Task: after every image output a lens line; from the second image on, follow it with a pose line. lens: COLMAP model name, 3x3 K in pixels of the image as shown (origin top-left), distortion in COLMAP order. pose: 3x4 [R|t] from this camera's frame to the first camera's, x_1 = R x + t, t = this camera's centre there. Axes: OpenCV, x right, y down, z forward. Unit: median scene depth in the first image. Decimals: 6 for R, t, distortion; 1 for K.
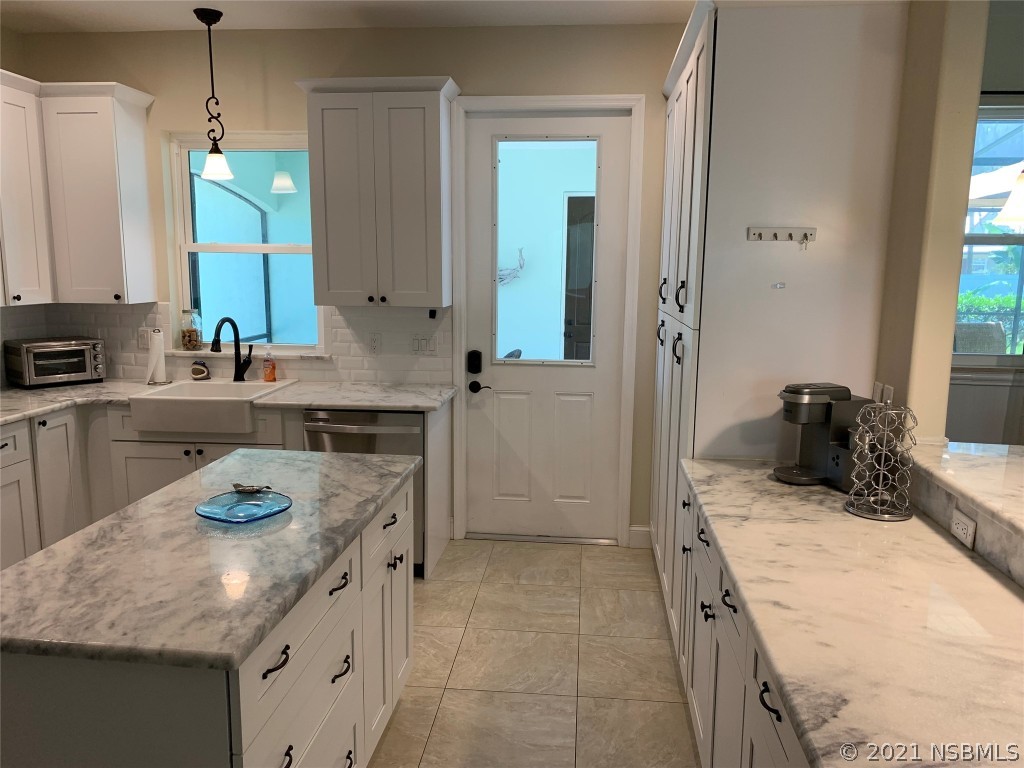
lens RADIAL K [[779.2, 0, 512.8], [0, 779.2, 386.3], [0, 0, 1]] dist [0.065467, -0.090595]
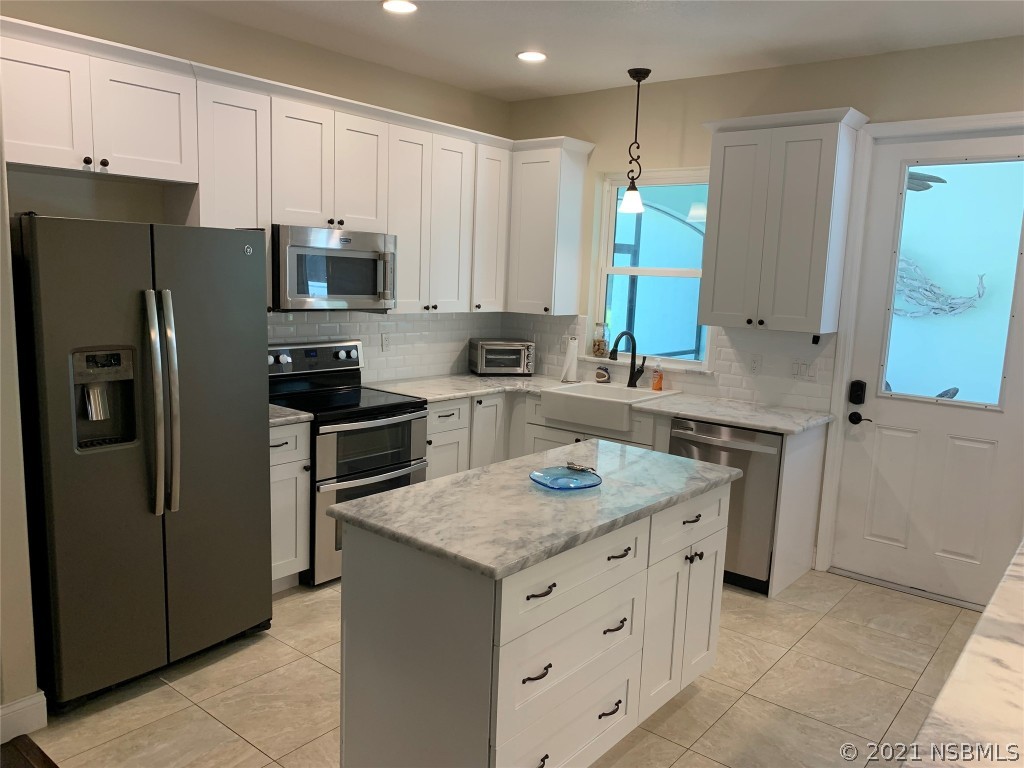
lens RADIAL K [[775.5, 0, 503.1], [0, 775.5, 391.3], [0, 0, 1]] dist [0.013273, -0.005523]
pose [[0.828679, 0.106373, -0.549523, 0.125690], [-0.116810, 0.993024, 0.016074, 0.003422], [0.547399, 0.050869, 0.835324, -0.048837]]
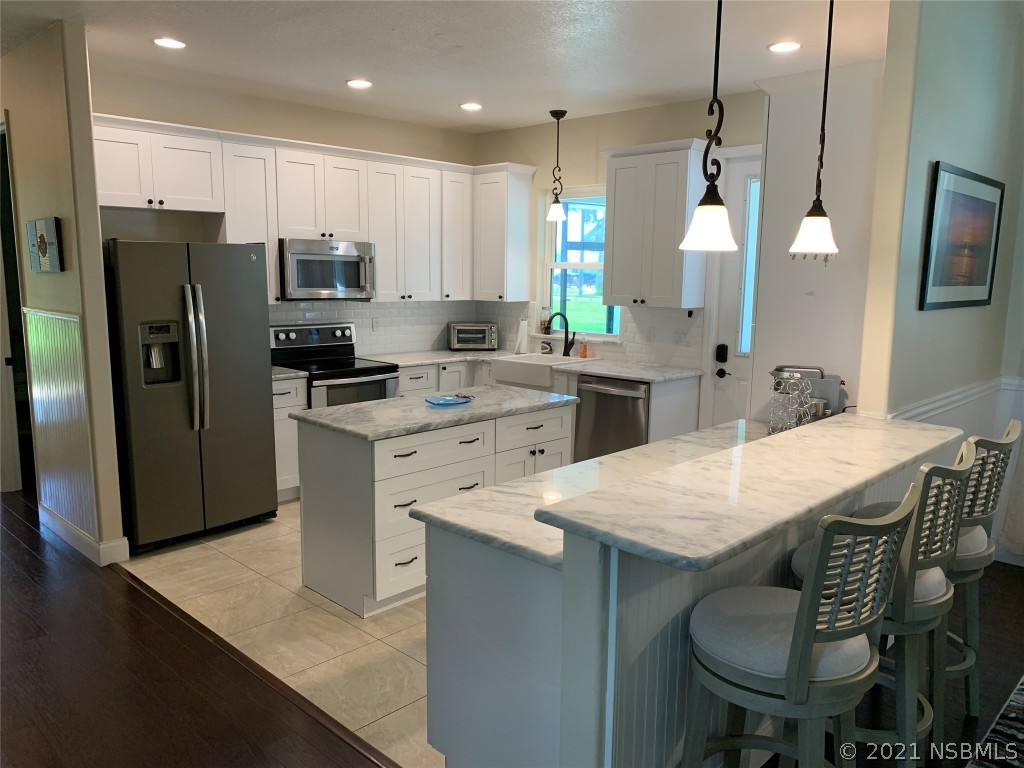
lens RADIAL K [[775.2, 0, 509.1], [0, 775.2, 392.8], [0, 0, 1]] dist [0.064813, -0.133637]
pose [[0.781654, 0.096301, -0.616233, 0.502006], [-0.101205, 0.994498, 0.027041, 0.035726], [0.615446, 0.041229, 0.787100, -0.218427]]
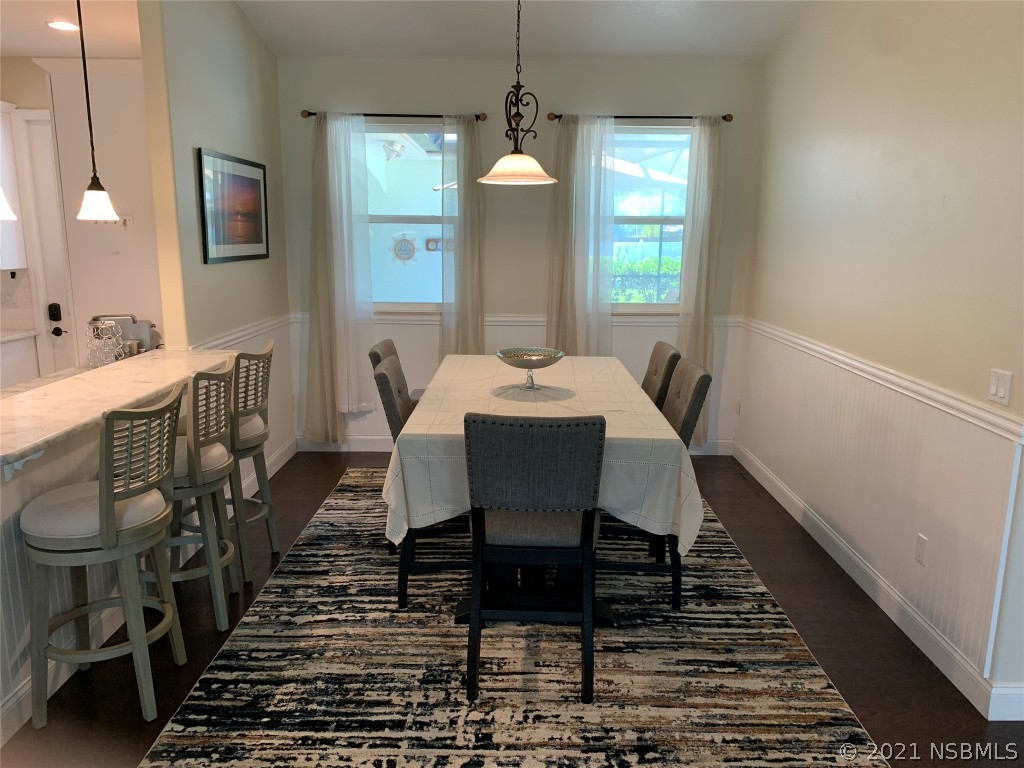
lens RADIAL K [[778.1, 0, 513.3], [0, 778.1, 386.7], [0, 0, 1]] dist [0.004153, -0.000828]
pose [[0.995232, -0.020175, 0.095428, 0.630088], [0.016421, 0.999066, 0.039964, 0.057409], [-0.096145, -0.038206, 0.994634, -0.395981]]
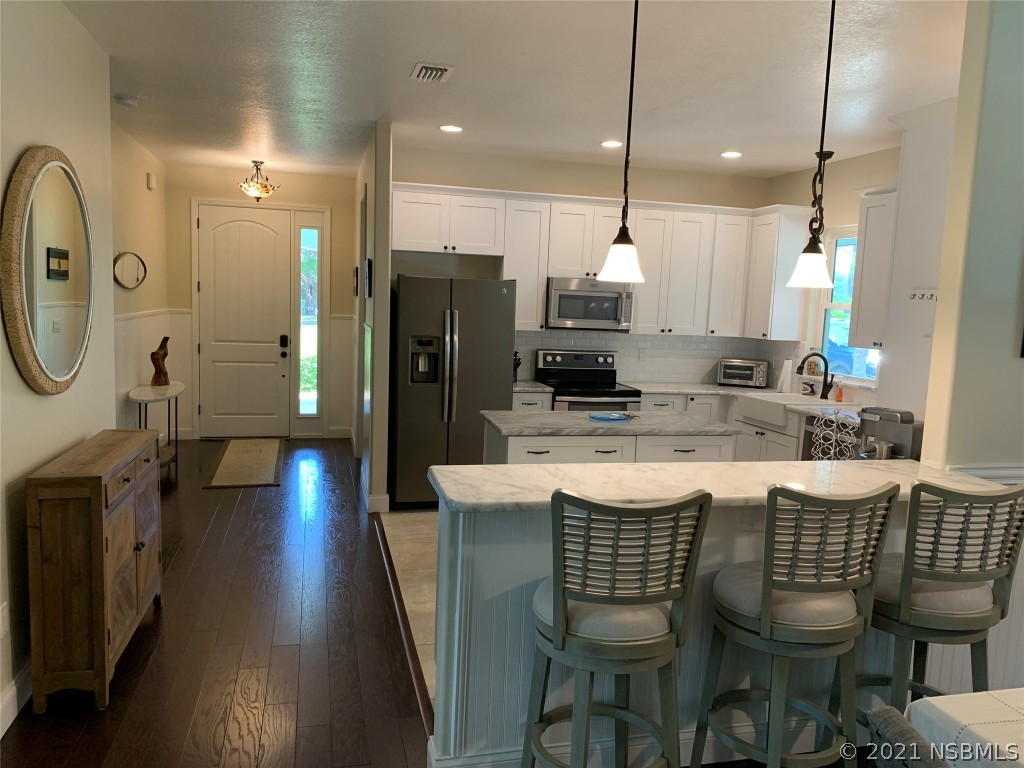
lens RADIAL K [[775.2, 0, 509.1], [0, 775.2, 392.8], [0, 0, 1]] dist [0.064813, -0.133637]
pose [[0.331777, 0.115304, -0.936285, 0.837057], [-0.184962, 0.981189, 0.055292, 0.010597], [0.925048, 0.154833, 0.346863, -0.015422]]
